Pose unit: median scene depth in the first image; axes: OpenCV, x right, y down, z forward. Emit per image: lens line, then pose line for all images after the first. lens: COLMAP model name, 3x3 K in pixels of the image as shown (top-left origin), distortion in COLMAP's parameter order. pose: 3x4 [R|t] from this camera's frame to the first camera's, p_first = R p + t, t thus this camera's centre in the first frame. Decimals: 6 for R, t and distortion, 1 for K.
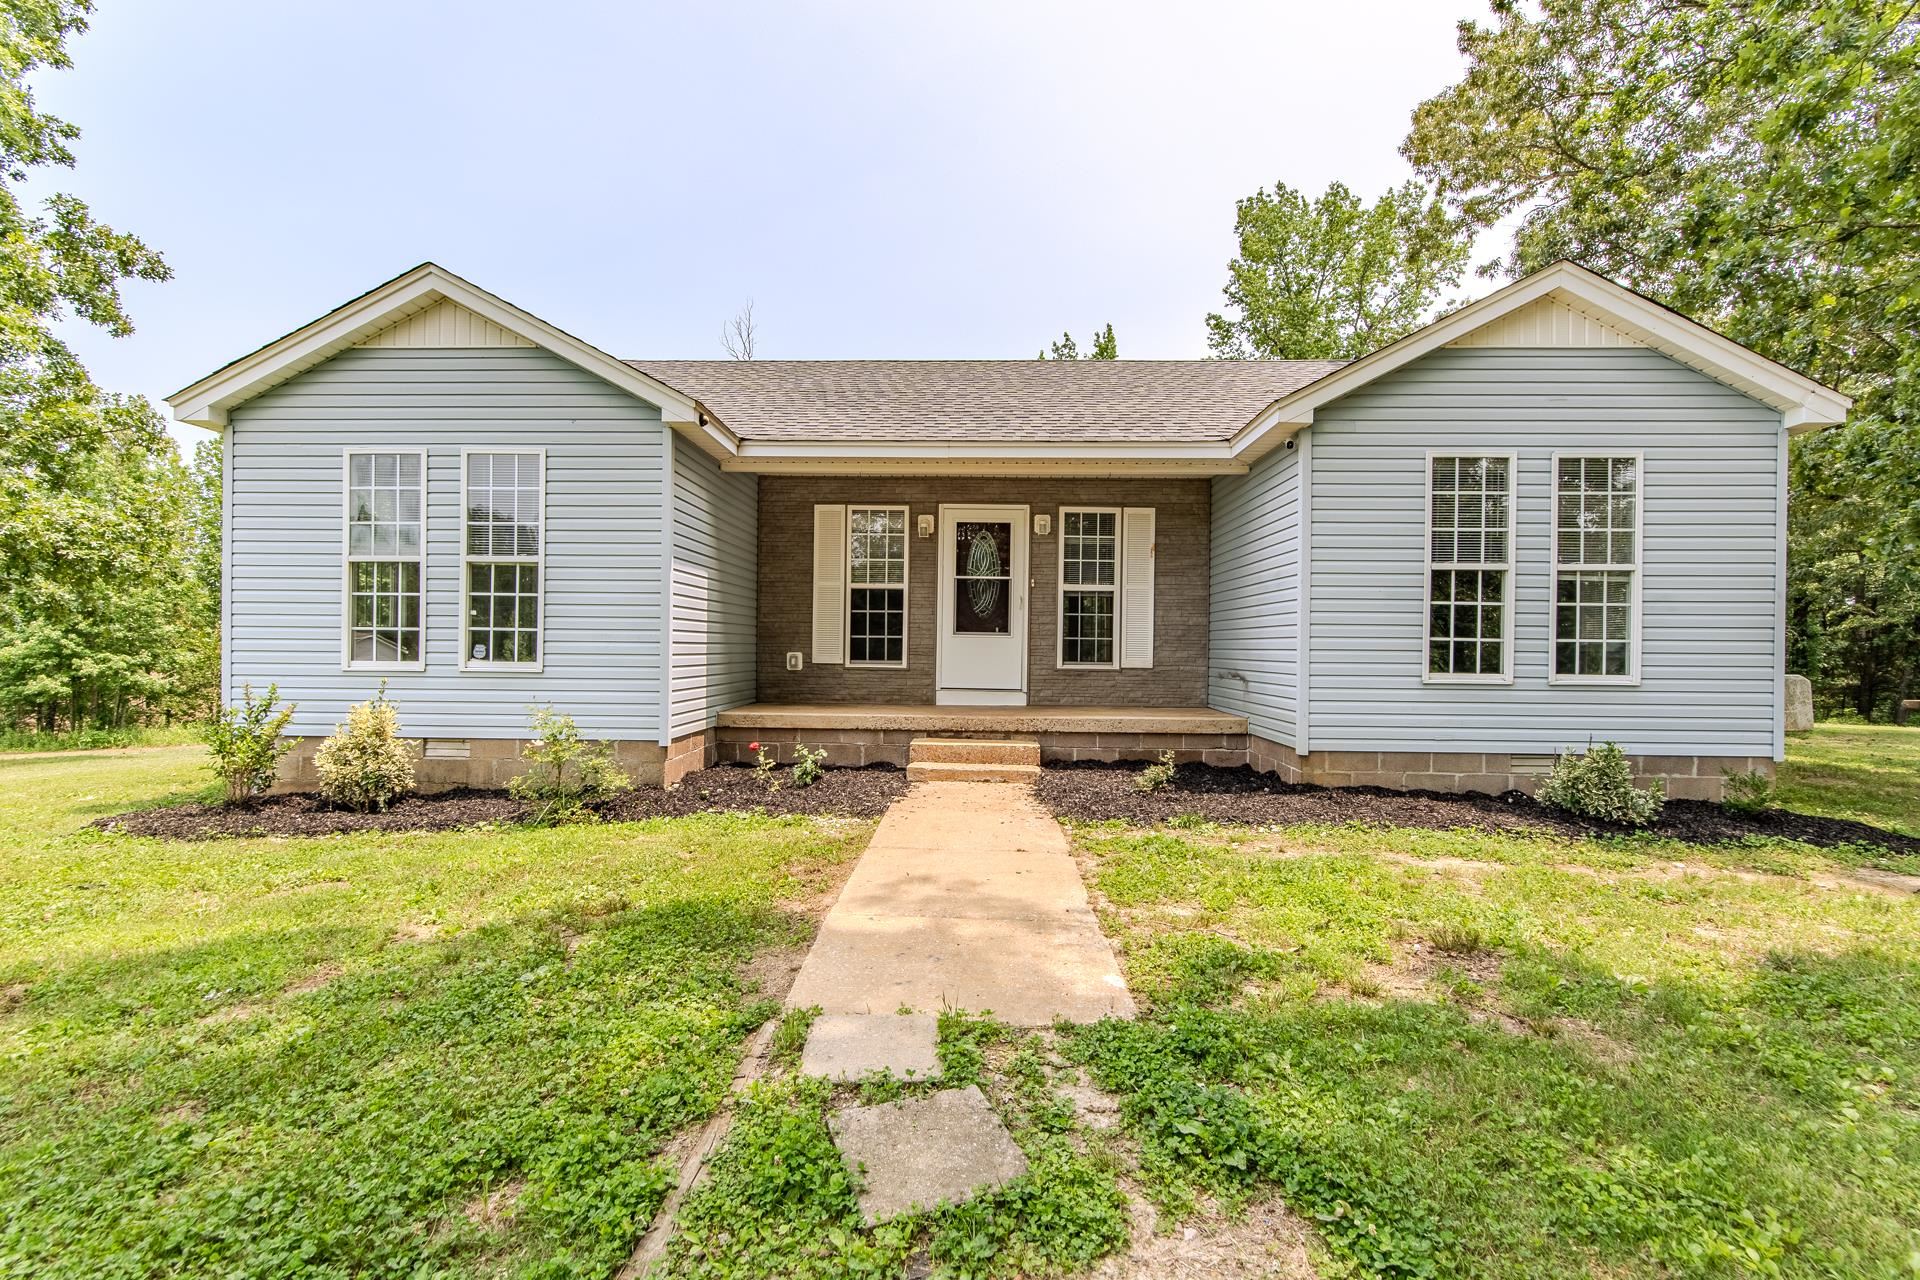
lens RADIAL K [[845.4, 0, 944.8], [0, 845.4, 631.0], [0, 0, 1]] dist [0.010018, 0.000961]
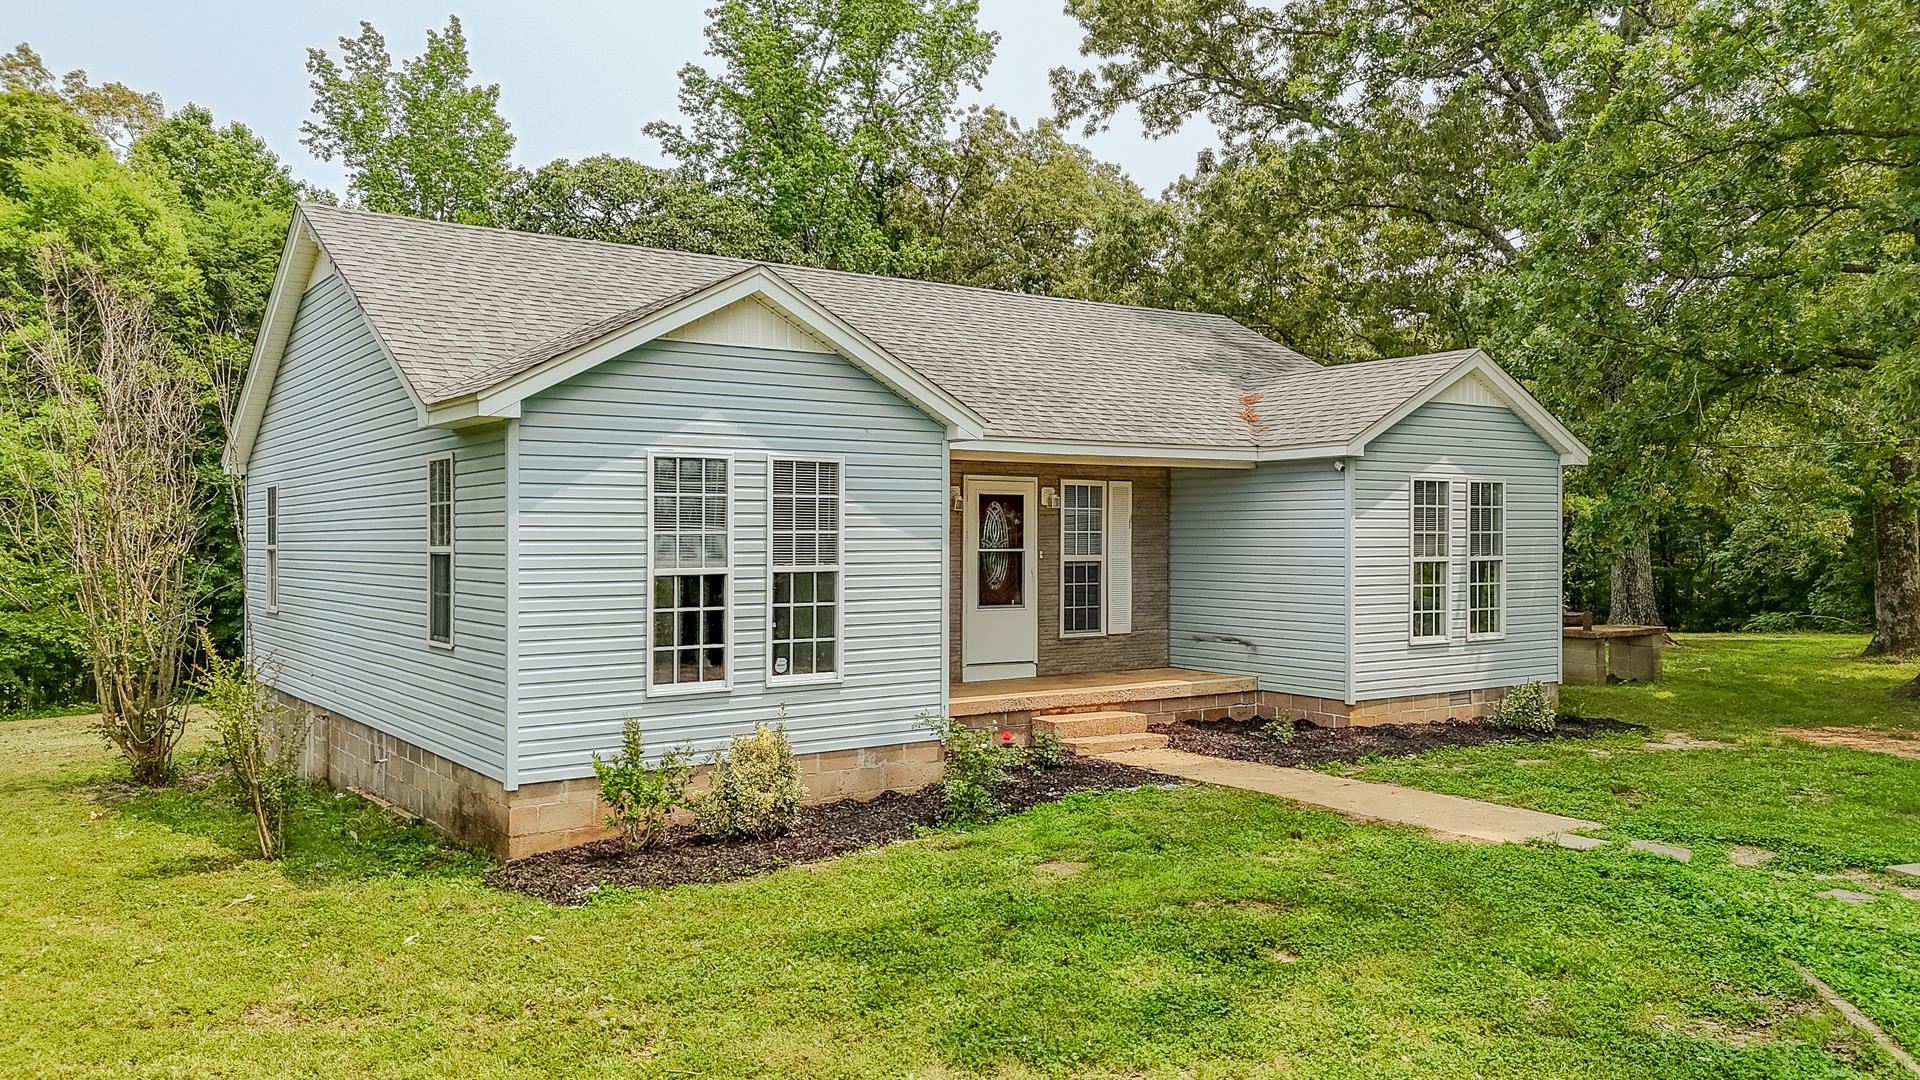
lens RADIAL K [[1441.3, 0, 965.1], [0, 1441.3, 544.8], [0, 0, 1]] dist [0.099152, -0.001319]
pose [[0.802240, -0.014853, 0.596817, -1.239525], [-0.000676, 0.999667, 0.025787, -0.141202], [-0.597001, -0.021091, 0.801963, -0.399427]]
